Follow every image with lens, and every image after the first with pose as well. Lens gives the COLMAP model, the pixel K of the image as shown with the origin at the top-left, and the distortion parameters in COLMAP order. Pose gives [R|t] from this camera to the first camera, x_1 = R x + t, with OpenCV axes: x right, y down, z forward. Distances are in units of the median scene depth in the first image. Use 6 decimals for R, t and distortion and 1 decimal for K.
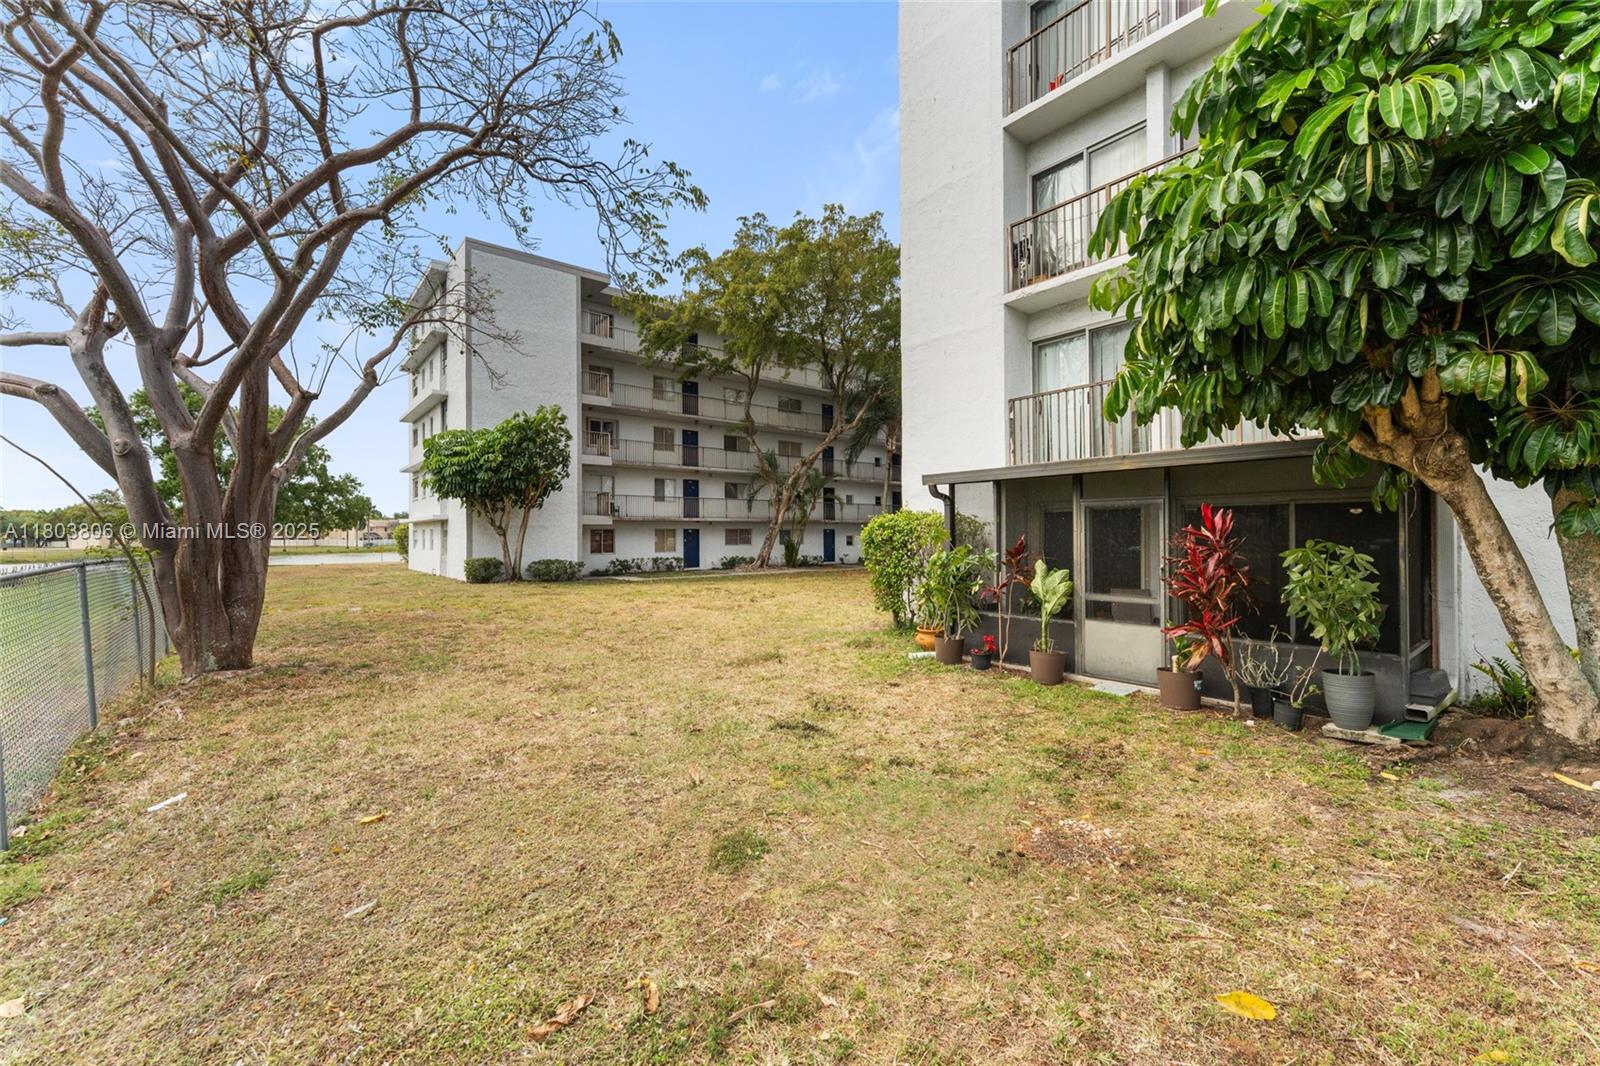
lens RADIAL K [[644.1, 0, 789.9], [0, 644.1, 533.9], [0, 0, 1]] dist [0.000811, 0.000660]
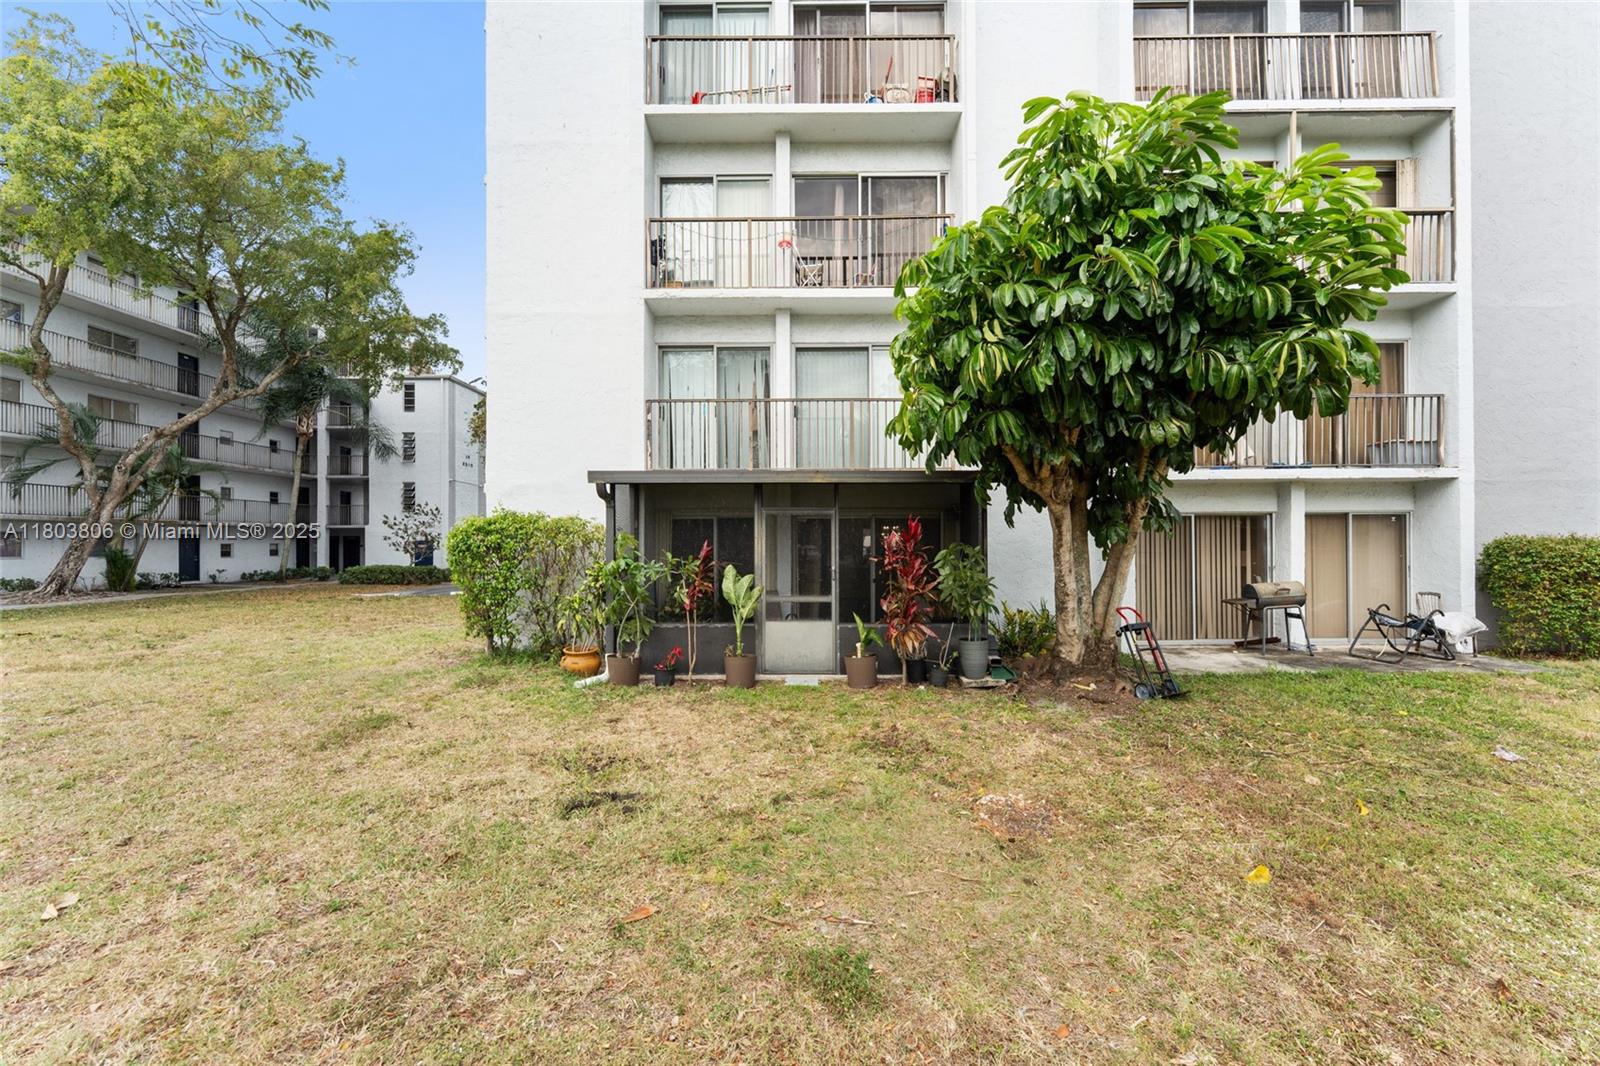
lens RADIAL K [[644.1, 0, 797.0], [0, 644.1, 537.8], [0, 0, 1]] dist [0.000811, 0.000660]
pose [[0.633183, 0.009658, 0.773942, -0.293786], [-0.003358, 0.999947, -0.009731, 0.005535], [-0.773995, 0.003563, 0.633182, 0.257208]]
